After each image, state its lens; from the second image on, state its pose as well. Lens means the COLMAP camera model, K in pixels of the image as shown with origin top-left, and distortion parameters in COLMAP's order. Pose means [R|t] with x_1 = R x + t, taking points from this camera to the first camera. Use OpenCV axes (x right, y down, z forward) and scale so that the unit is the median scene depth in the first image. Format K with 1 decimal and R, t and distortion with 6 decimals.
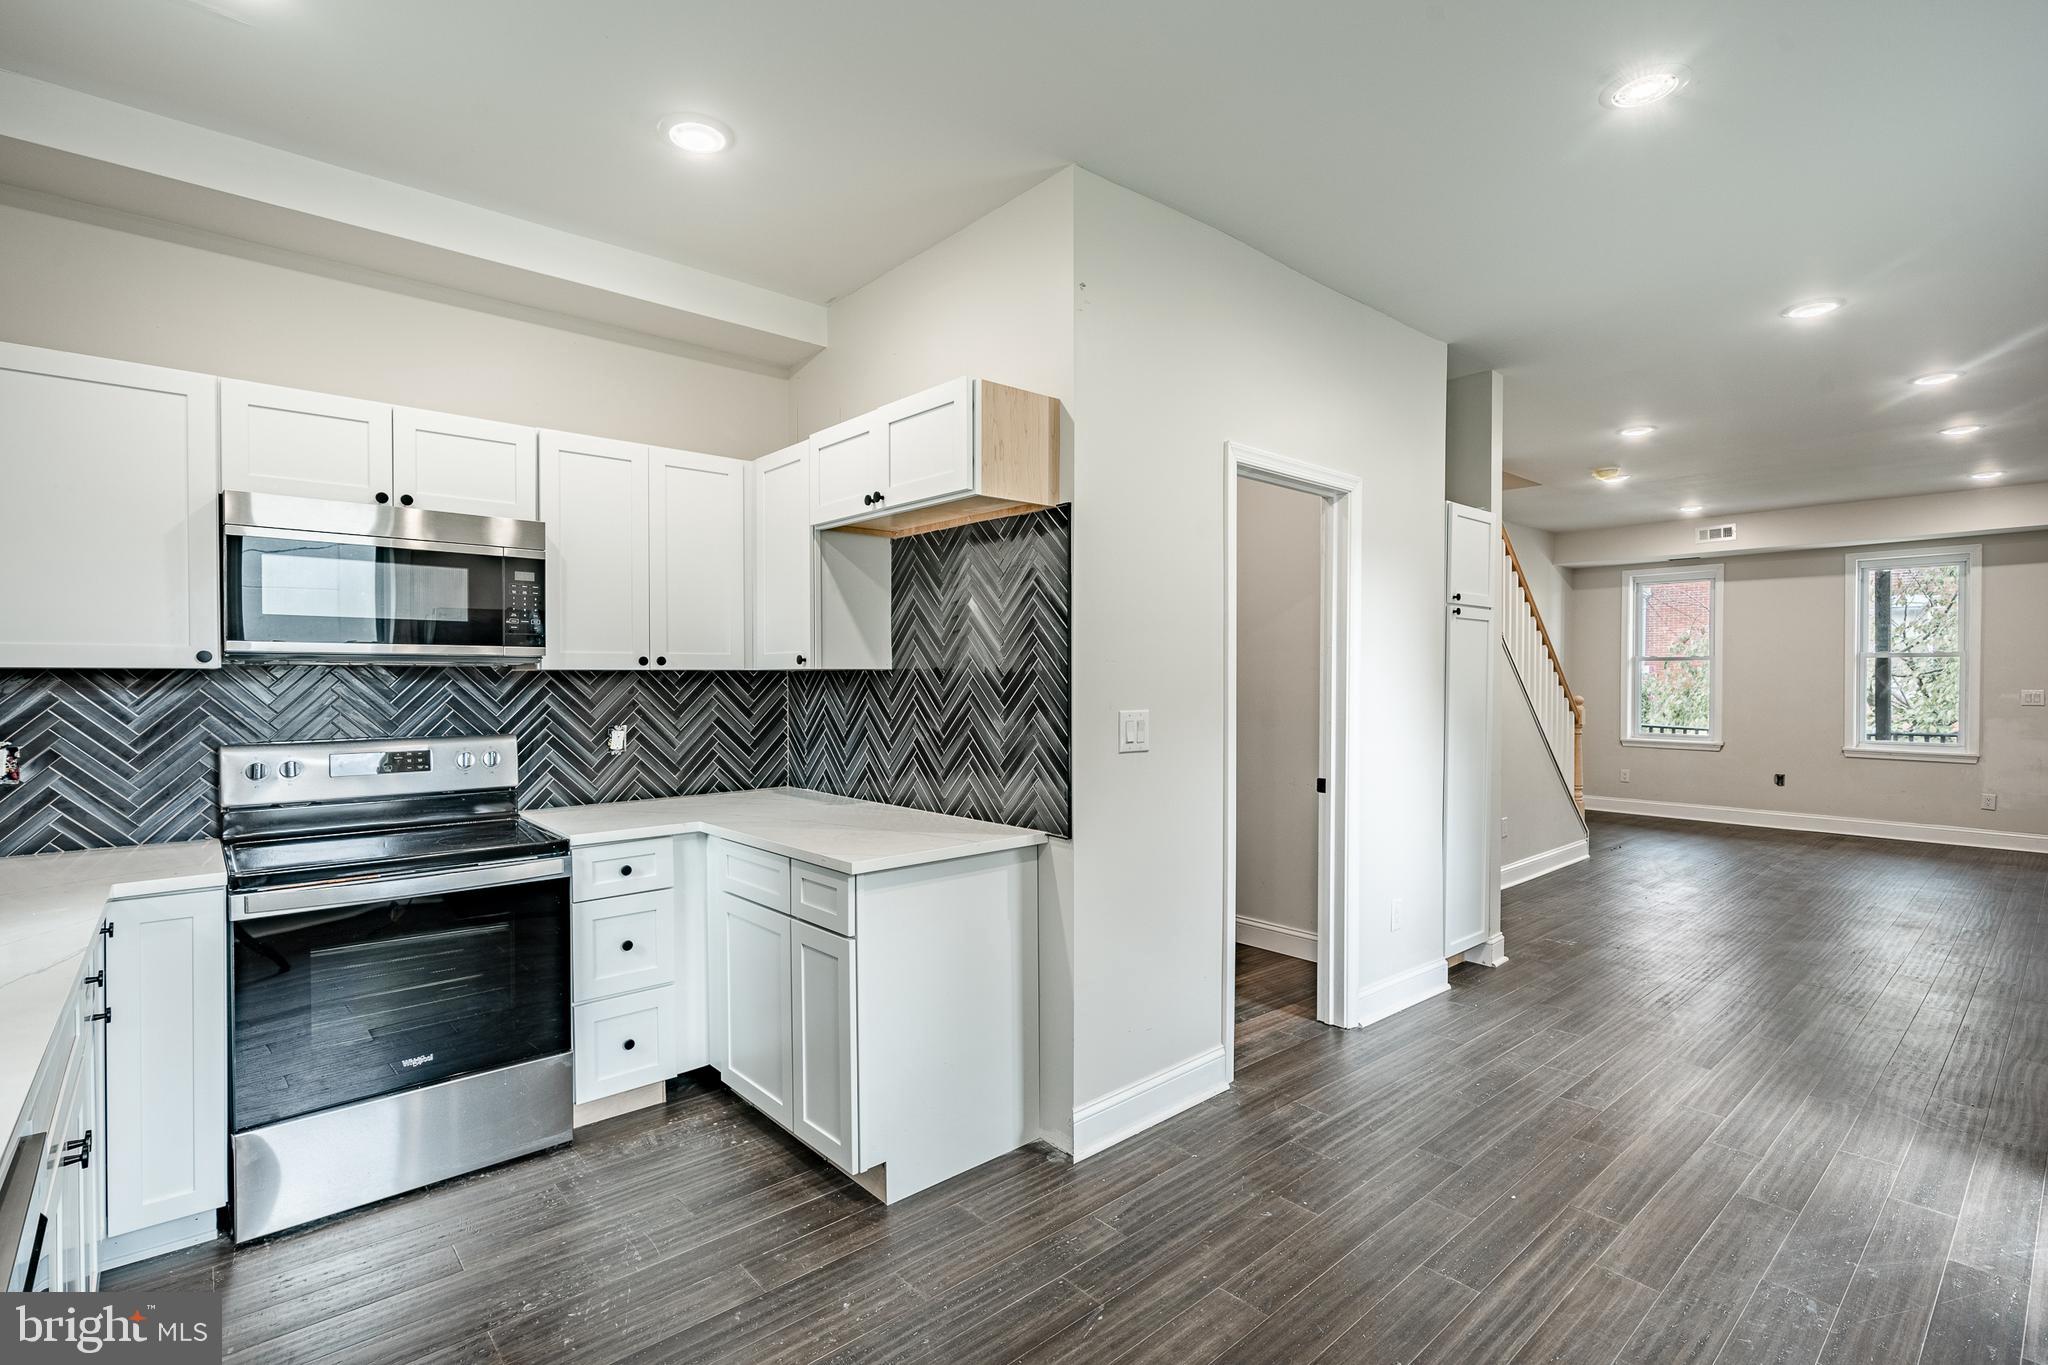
lens RADIAL K [[976.6, 0, 956.3], [0, 976.6, 704.6], [0, 0, 1]] dist [0.002876, 0.002148]
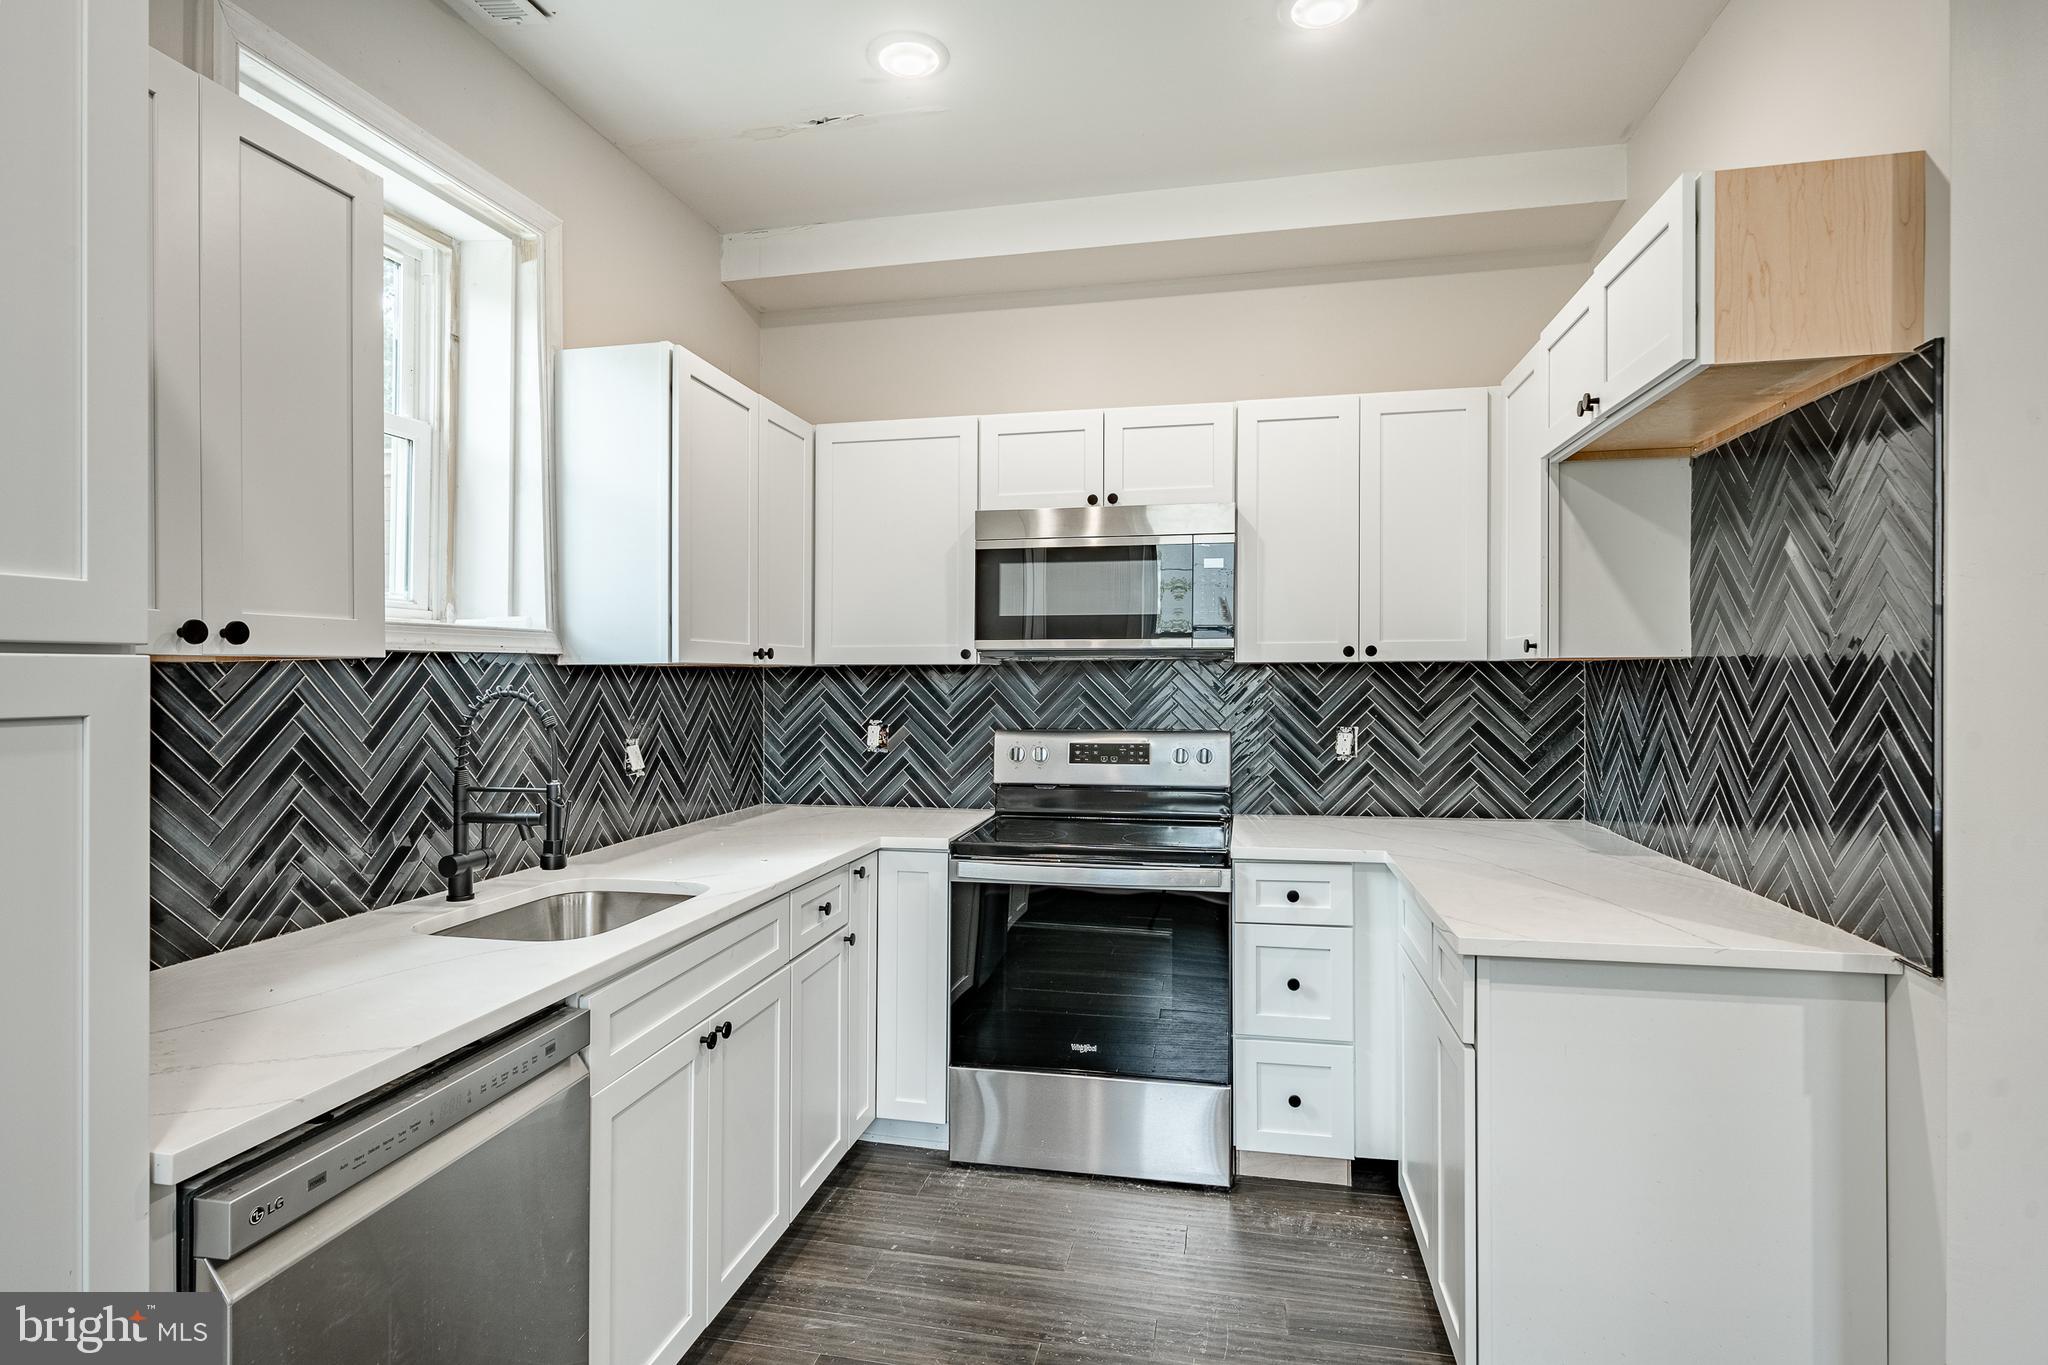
lens RADIAL K [[1046.7, 0, 999.0], [0, 1046.7, 682.9], [0, 0, 1]] dist [-0.000337, 0.000681]
pose [[0.613199, 0.006617, -0.789901, 0.232512], [-0.020087, 0.999772, -0.007218, -0.005520], [0.789673, 0.020292, 0.613192, 0.234717]]
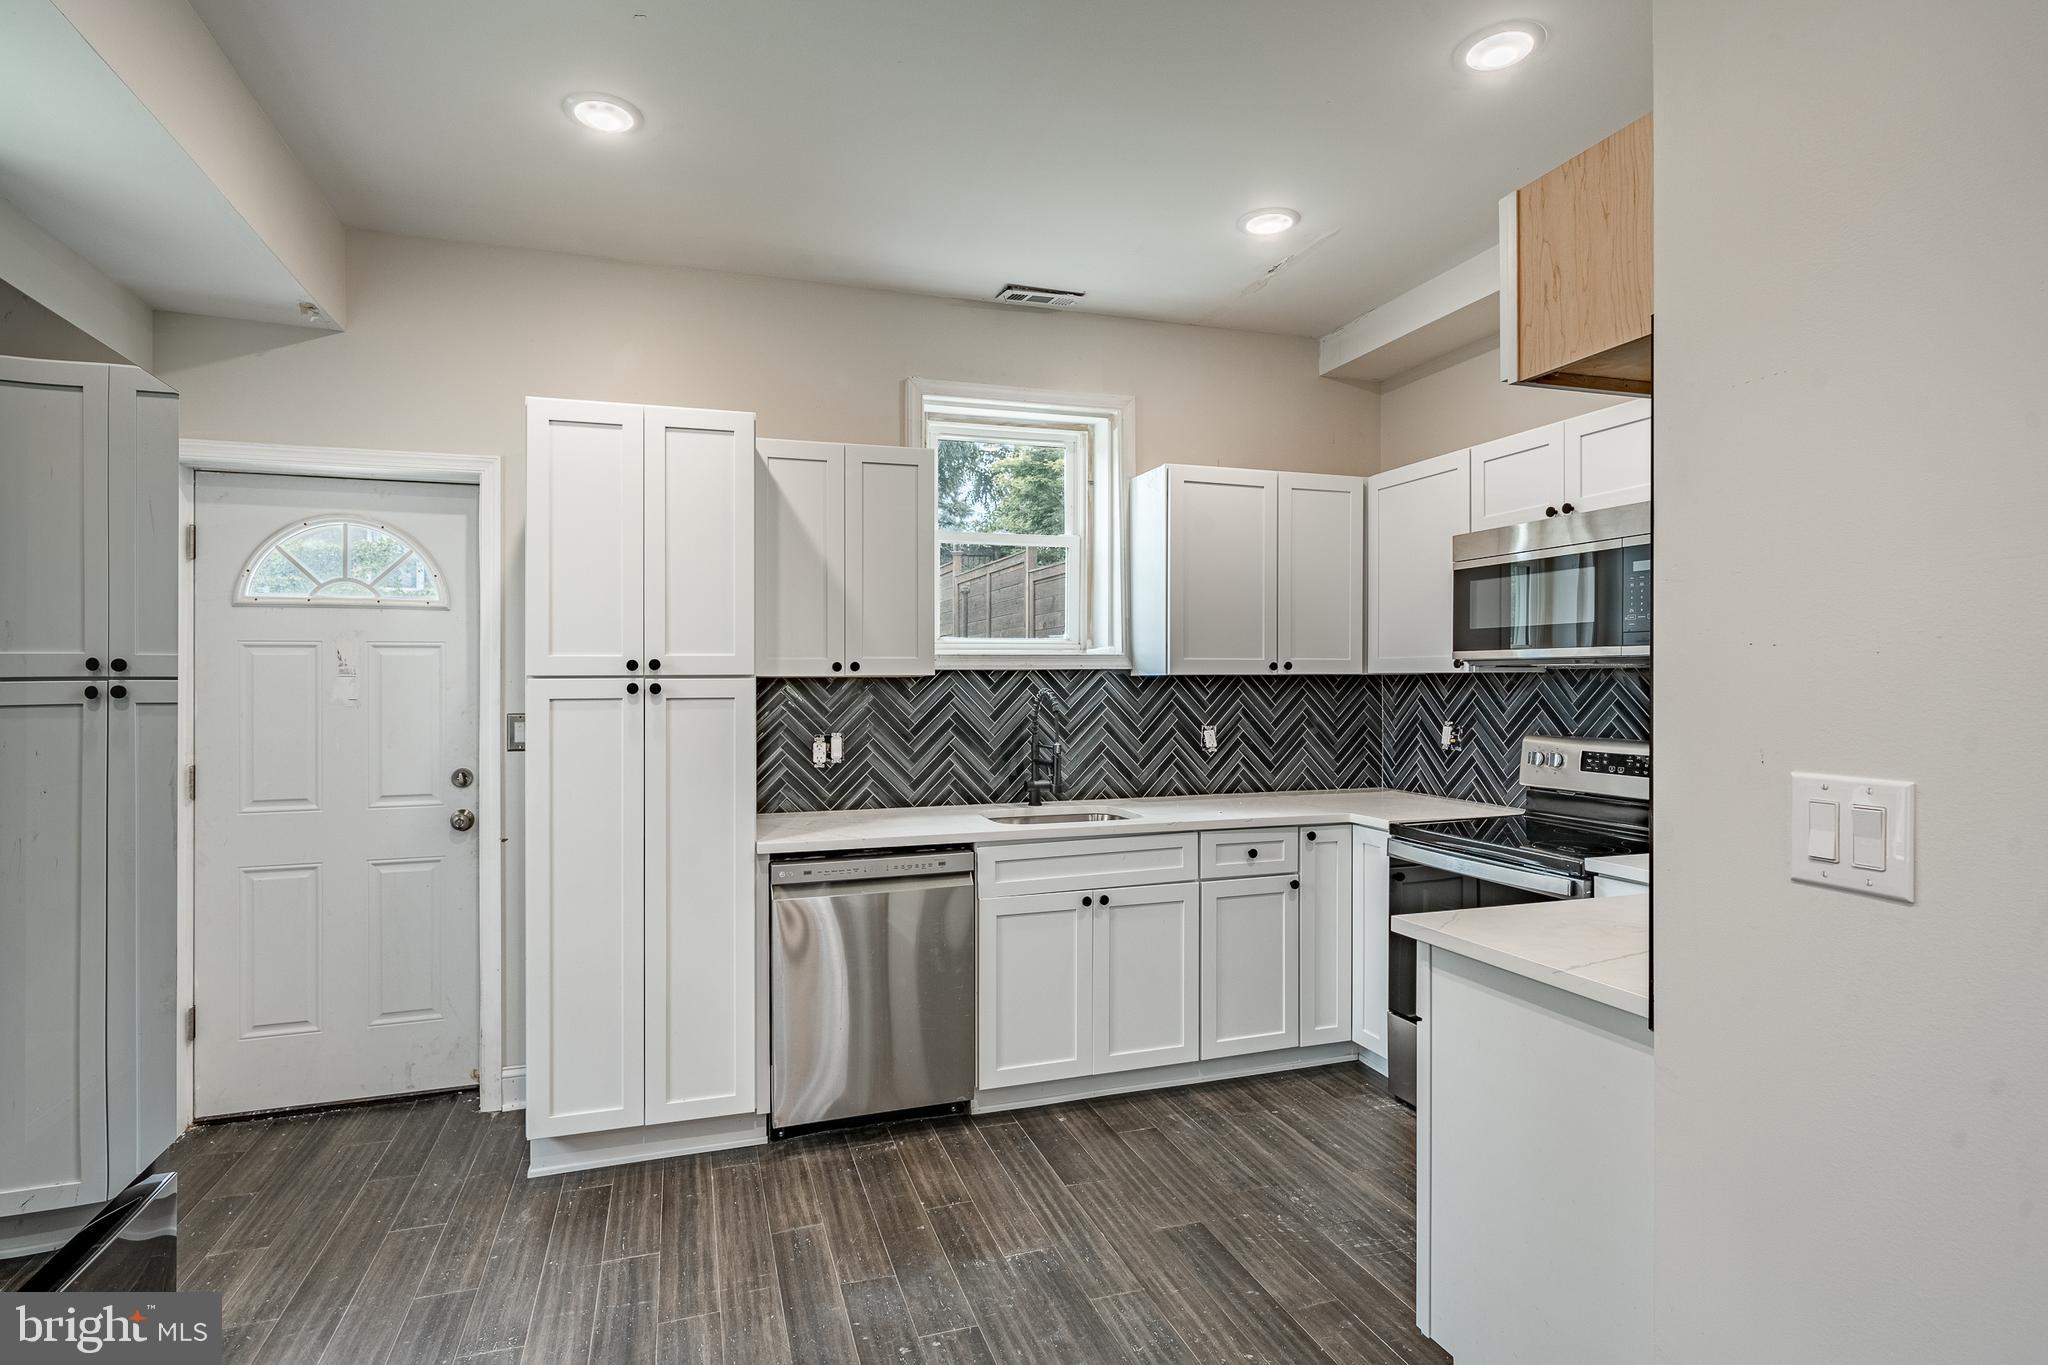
lens RADIAL K [[1032.9, 0, 1022.4], [0, 1032.9, 684.2], [0, 0, 1]] dist [-0.010064, 0.001147]
pose [[-0.367797, 0.007180, -0.929878, 0.673551], [-0.021216, 0.999645, 0.016110, -0.028395], [0.929664, 0.025653, -0.367514, 0.882082]]
